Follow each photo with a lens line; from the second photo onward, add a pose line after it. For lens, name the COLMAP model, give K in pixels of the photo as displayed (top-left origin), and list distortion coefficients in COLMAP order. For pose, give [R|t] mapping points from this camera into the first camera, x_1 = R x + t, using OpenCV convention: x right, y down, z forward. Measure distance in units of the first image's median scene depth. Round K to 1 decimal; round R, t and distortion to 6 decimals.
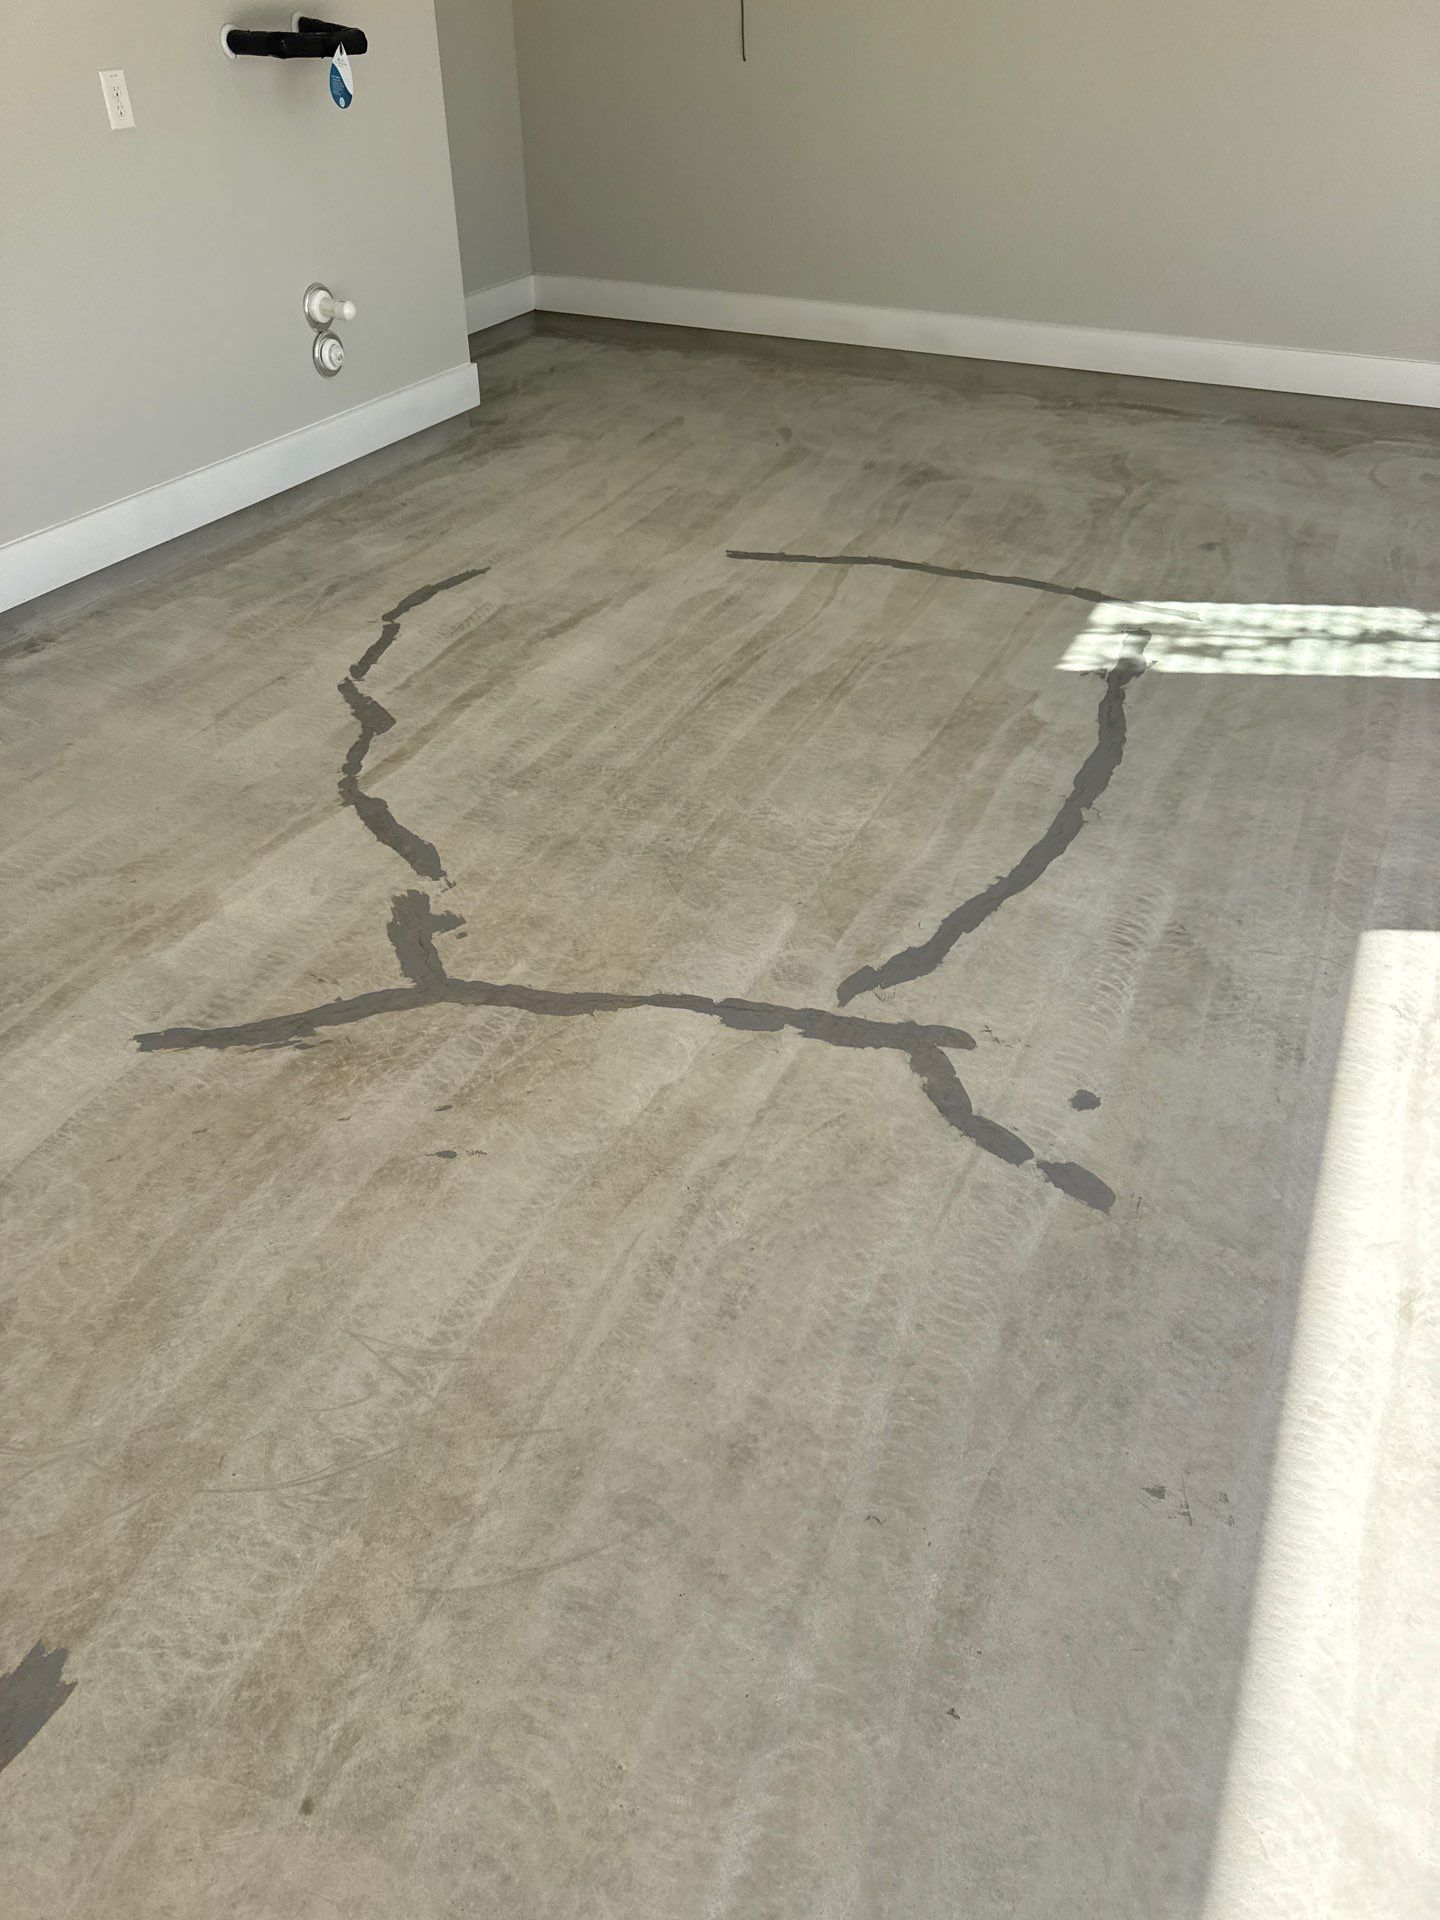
lens RADIAL K [[1344.8, 0, 729.4], [0, 1344.8, 955.1], [0, 0, 1]] dist [0.050436, -0.054331]
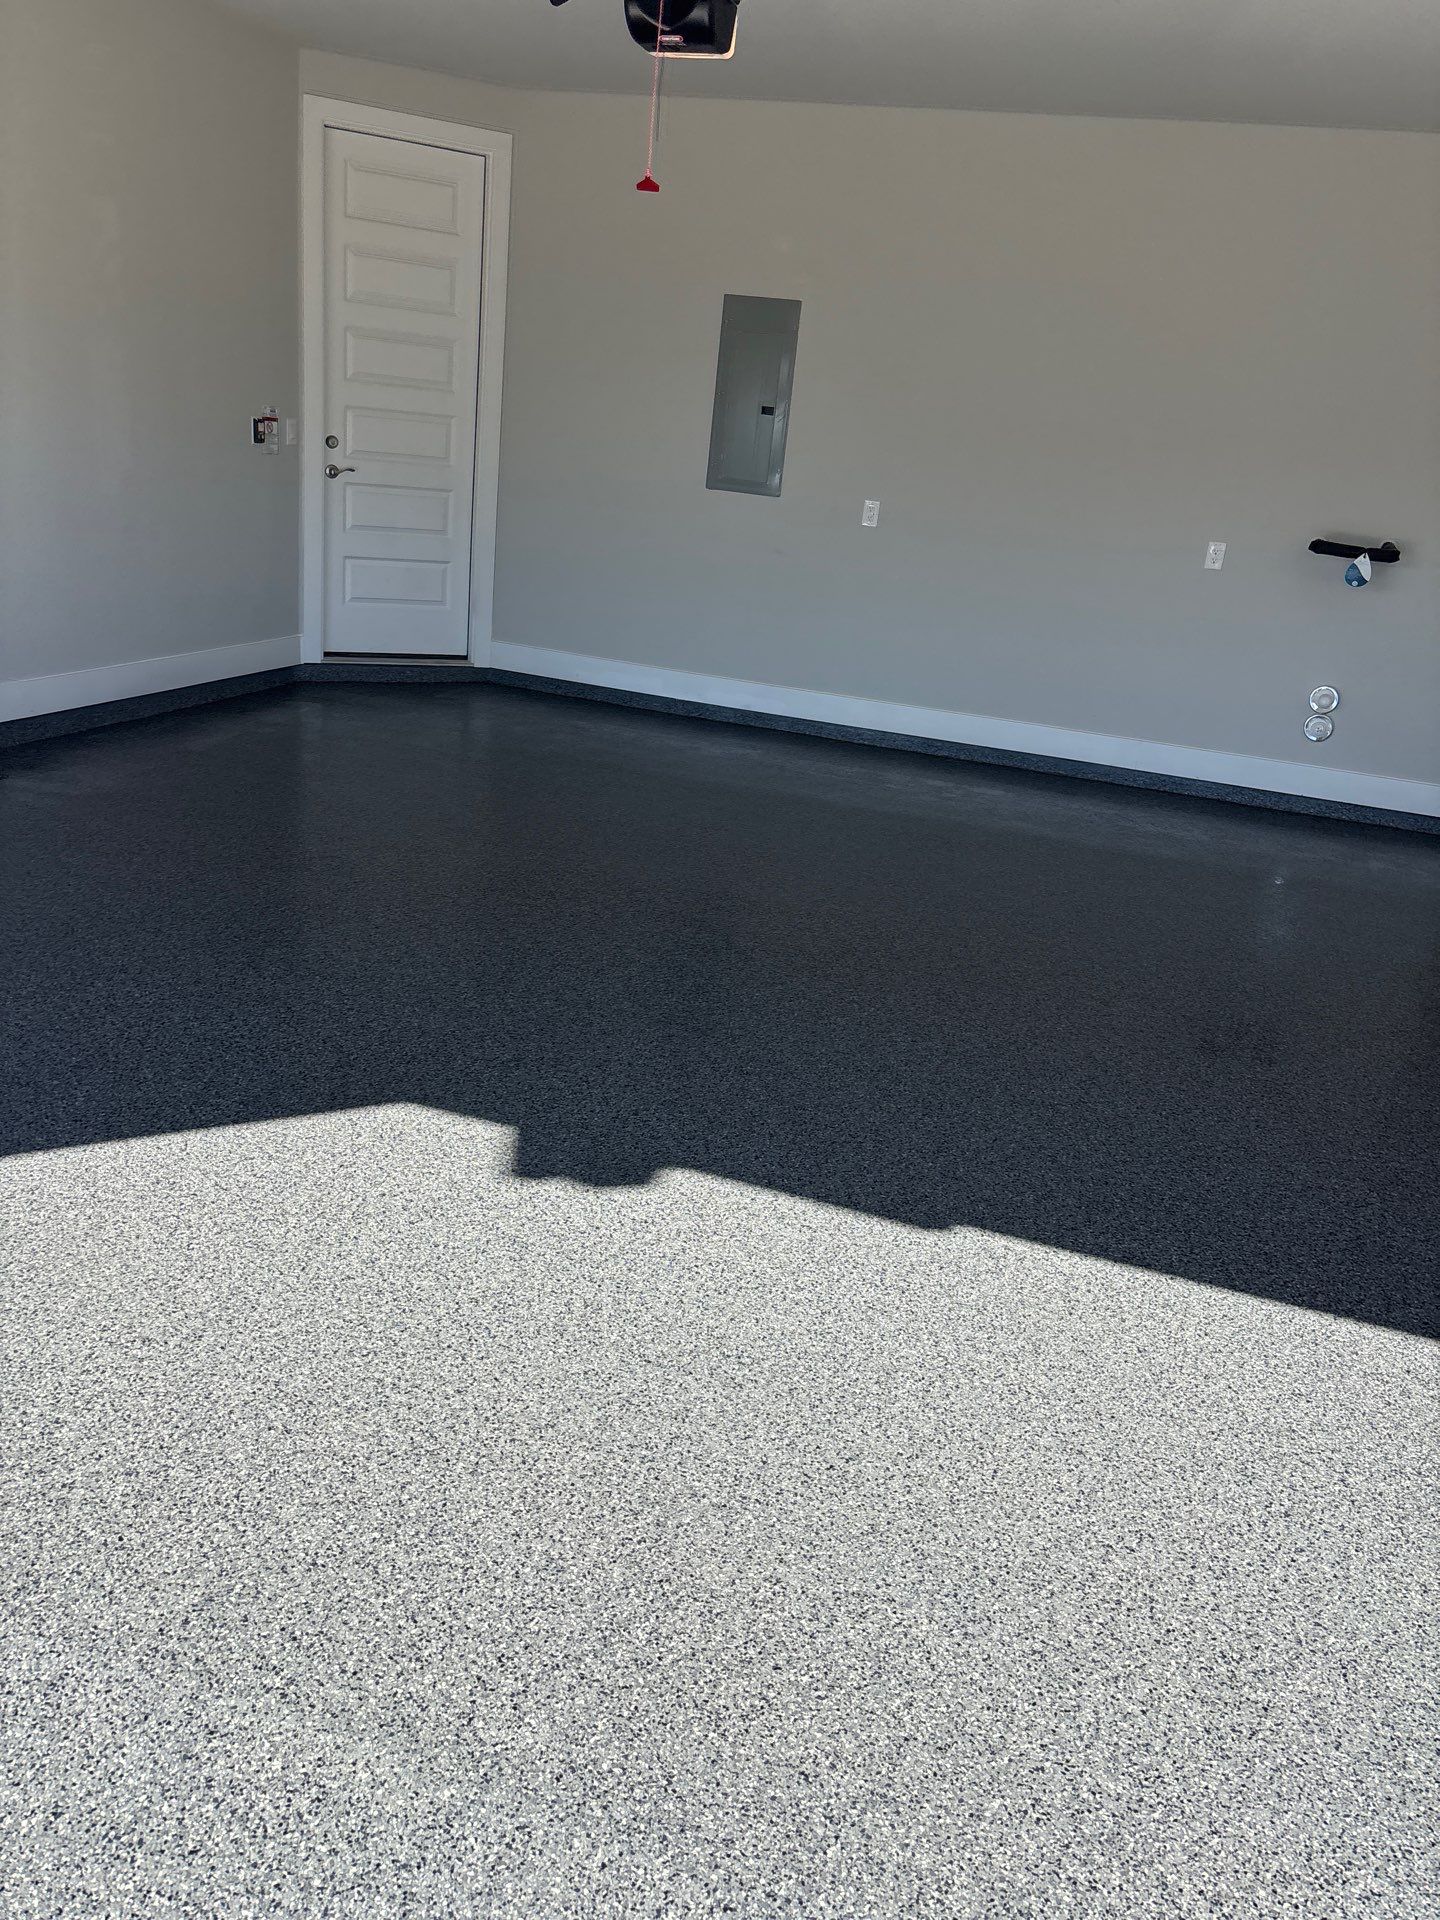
lens RADIAL K [[1446.4, 0, 725.1], [0, 1446.4, 956.9], [0, 0, 1]] dist [0.052039, -0.061074]
pose [[0.141303, 0.344646, -0.928037, 1.945199], [-0.672006, 0.721765, 0.165722, -0.135487], [0.726940, 0.600229, 0.333591, 0.210945]]
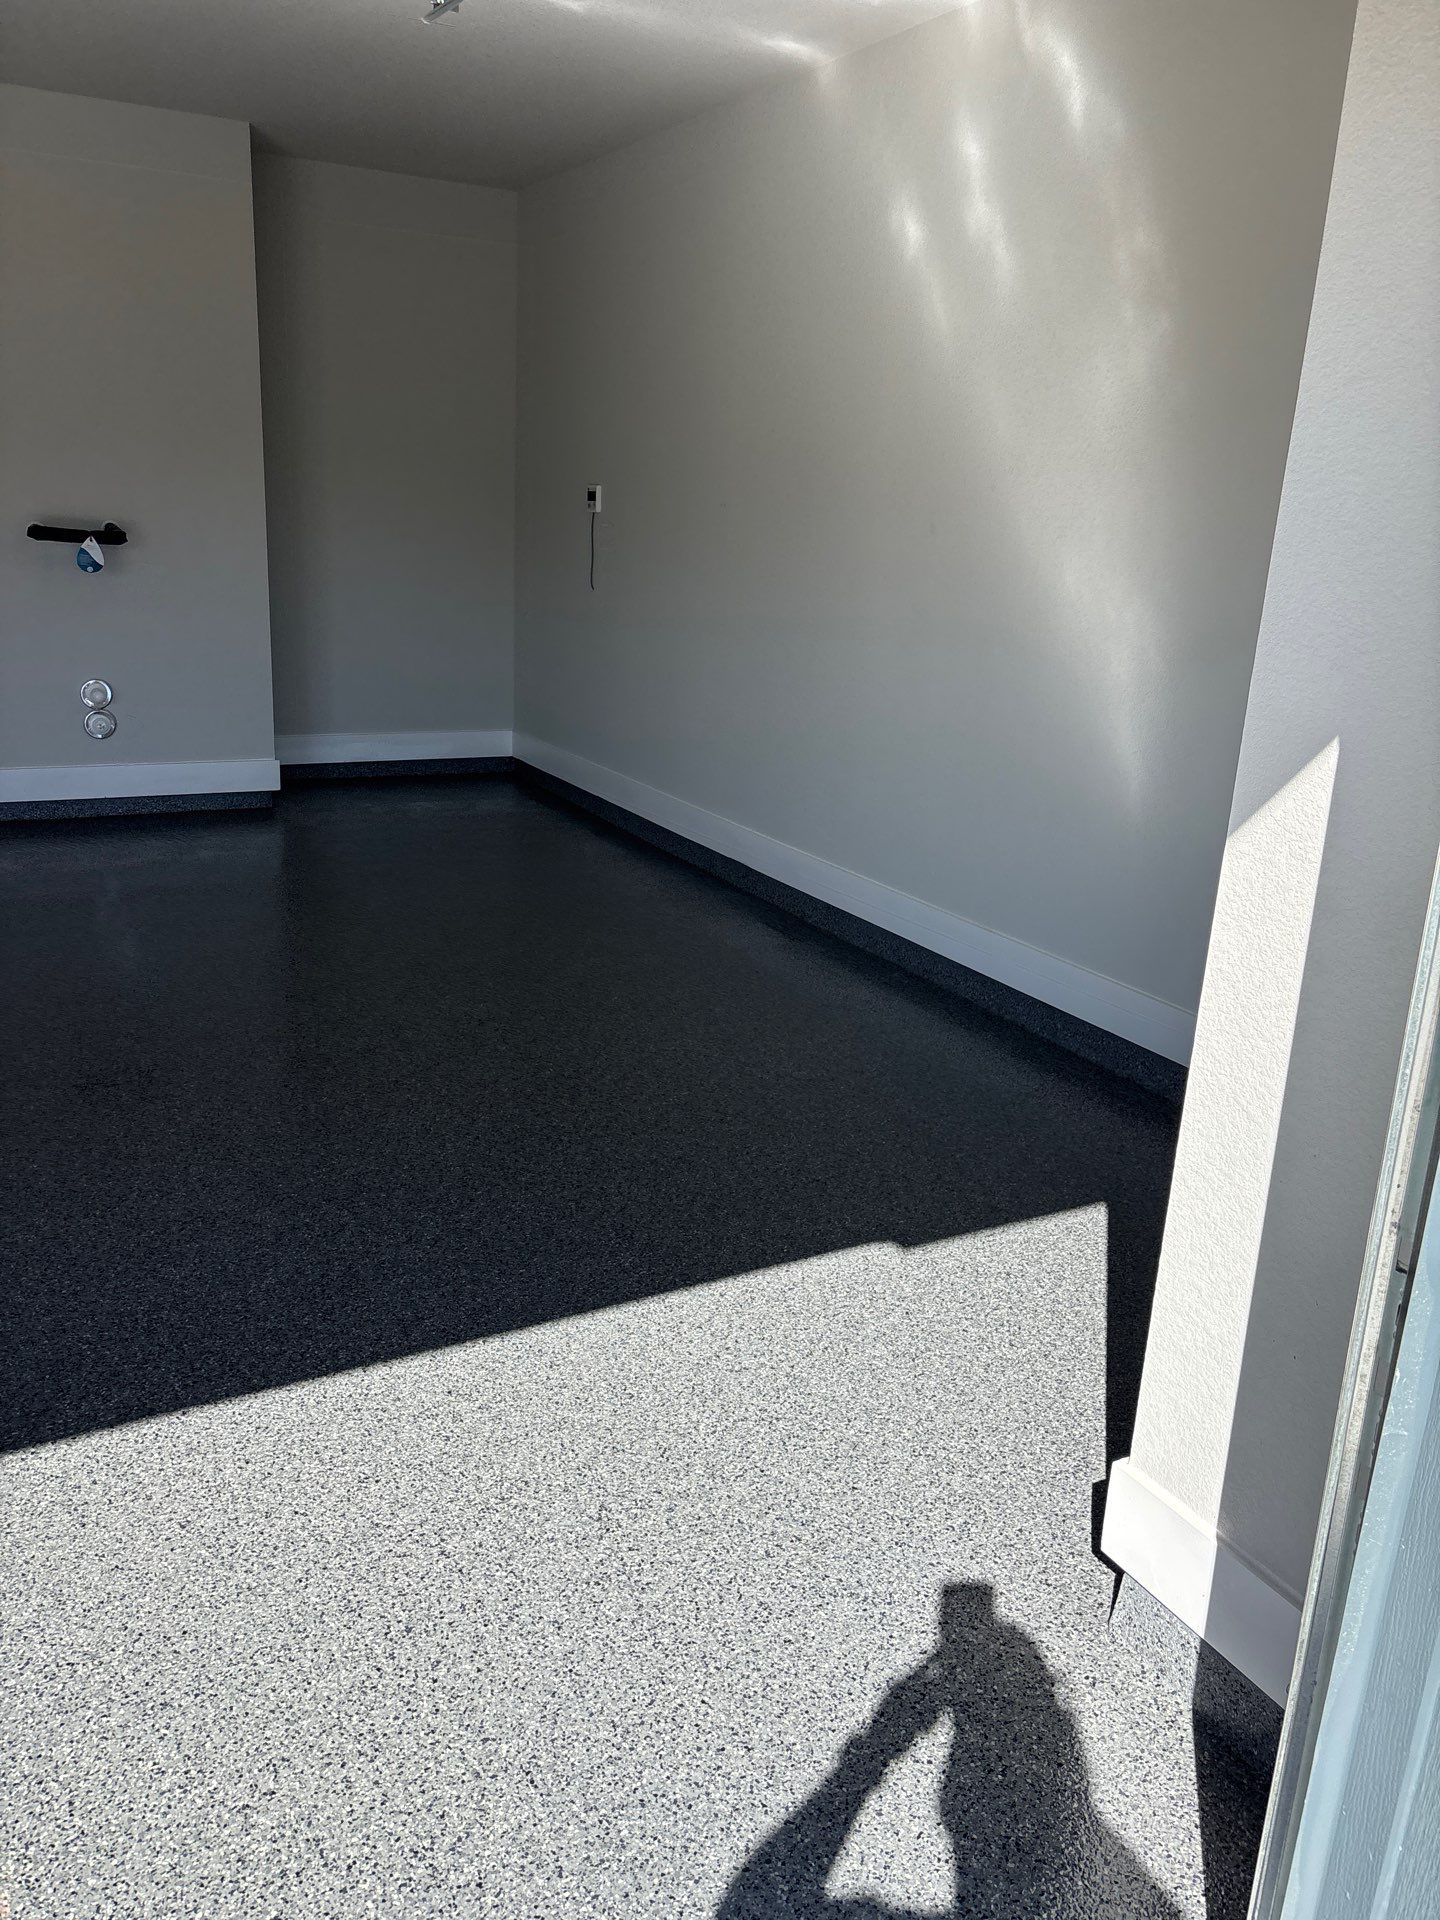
lens RADIAL K [[1446.4, 0, 726.3], [0, 1446.4, 958.3], [0, 0, 1]] dist [0.052039, -0.061074]
pose [[0.817902, 0.204005, -0.537977, 1.785192], [-0.382351, 0.891419, -0.243268, -0.170611], [0.429935, 0.404665, 0.807095, 0.243935]]
